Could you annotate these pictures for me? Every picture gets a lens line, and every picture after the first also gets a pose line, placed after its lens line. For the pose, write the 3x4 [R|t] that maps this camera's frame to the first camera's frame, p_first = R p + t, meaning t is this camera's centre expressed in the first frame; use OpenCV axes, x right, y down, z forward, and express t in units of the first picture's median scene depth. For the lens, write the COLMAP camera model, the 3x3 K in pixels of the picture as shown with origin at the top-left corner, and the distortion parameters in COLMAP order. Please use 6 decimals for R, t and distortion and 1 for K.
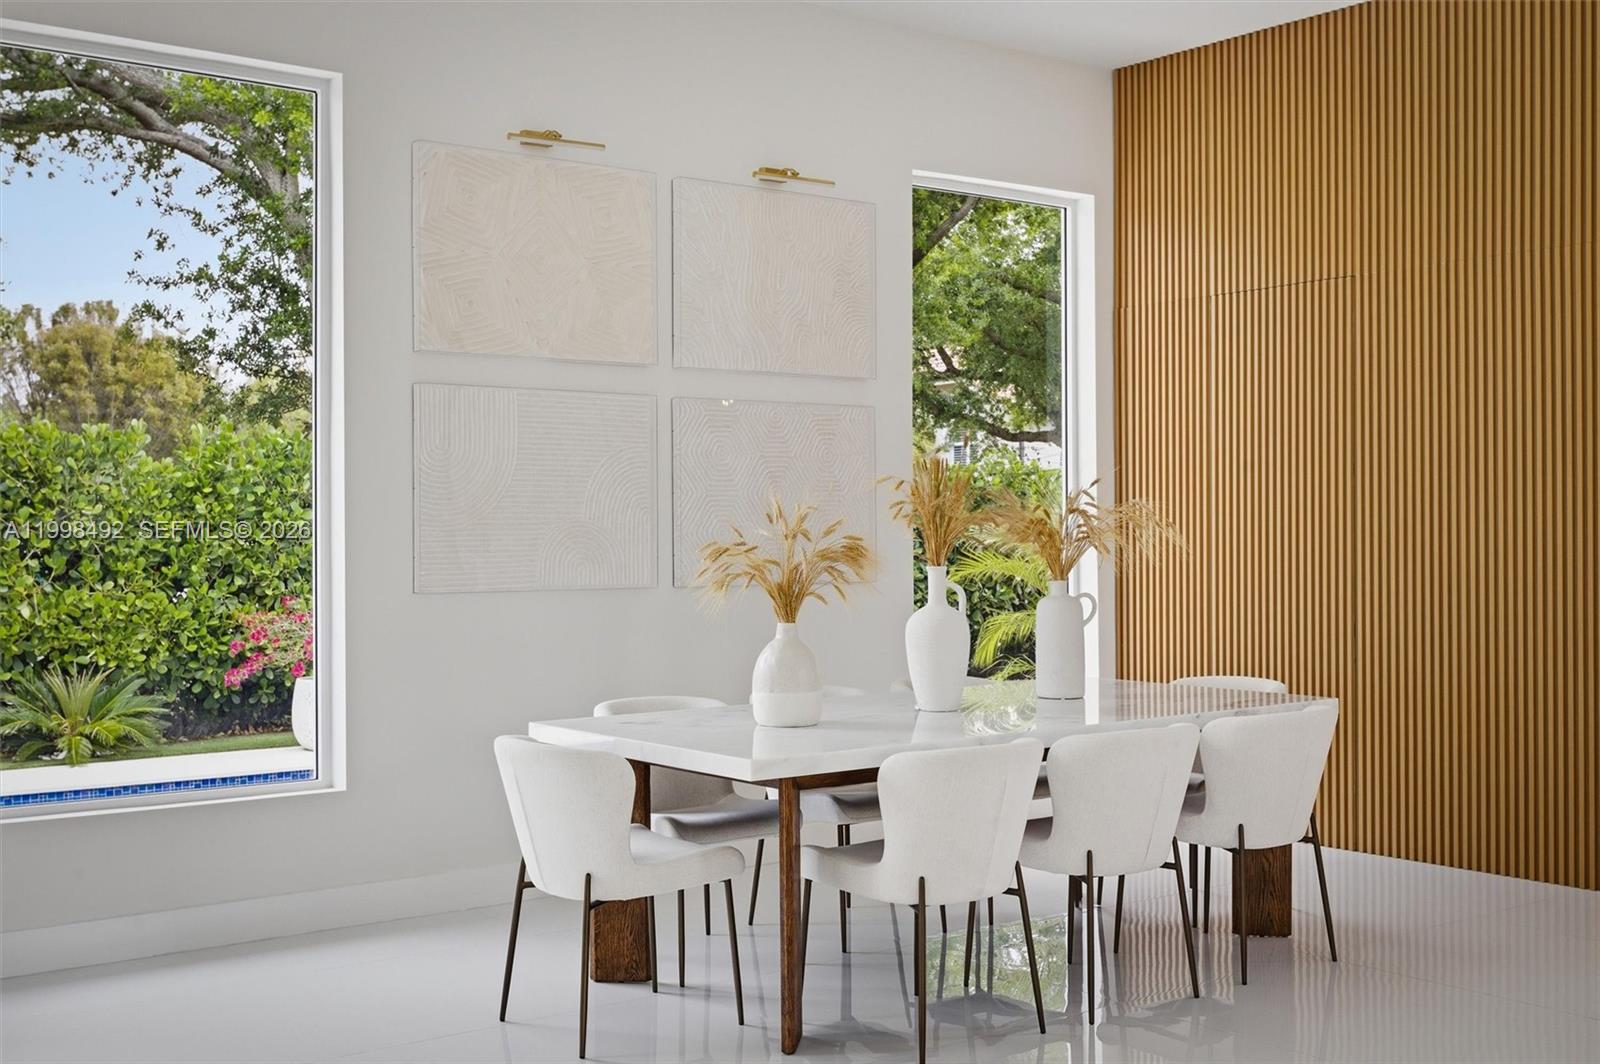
lens RADIAL K [[1809.8, 0, 800.0], [0, 1809.8, 532.0], [0, 0, 1]] dist [0.008252, 0.014470]
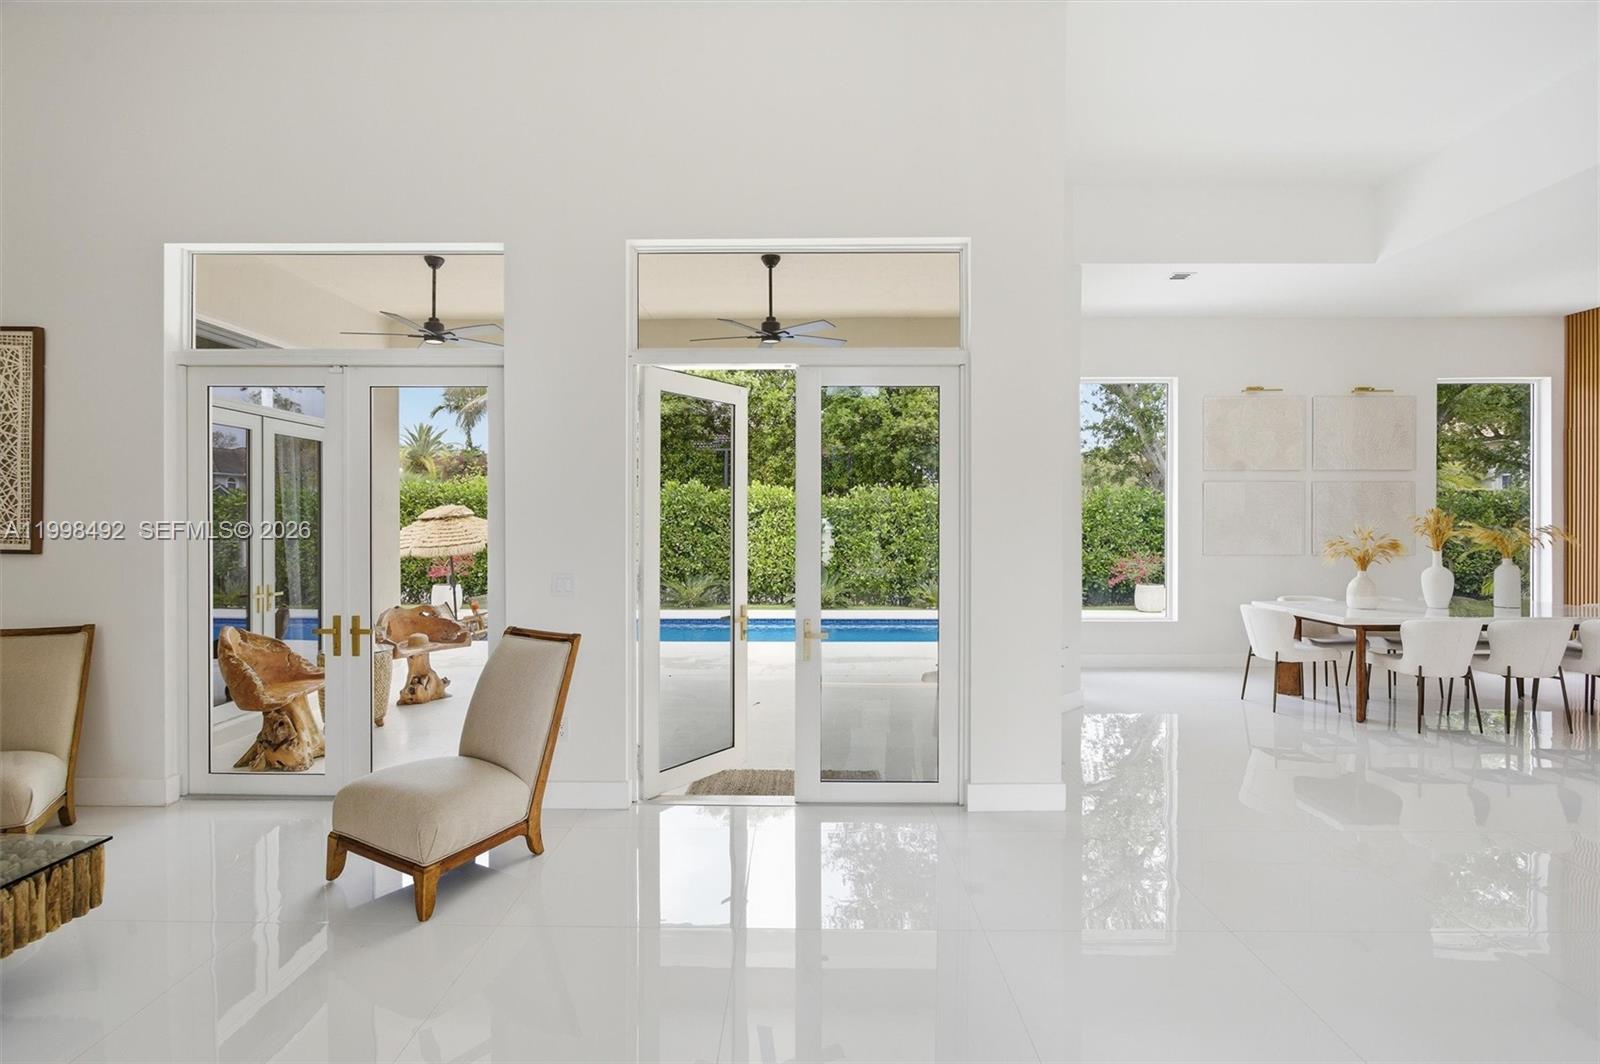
lens RADIAL K [[766.4, 0, 800.6], [0, 766.4, 523.8], [0, 0, 1]] dist [0.002647, 0.001191]
pose [[0.791254, 0.006913, -0.611448, 0.029142], [-0.004761, 0.999975, 0.005145, -0.022052], [0.611469, -0.001160, 0.791268, -0.415962]]
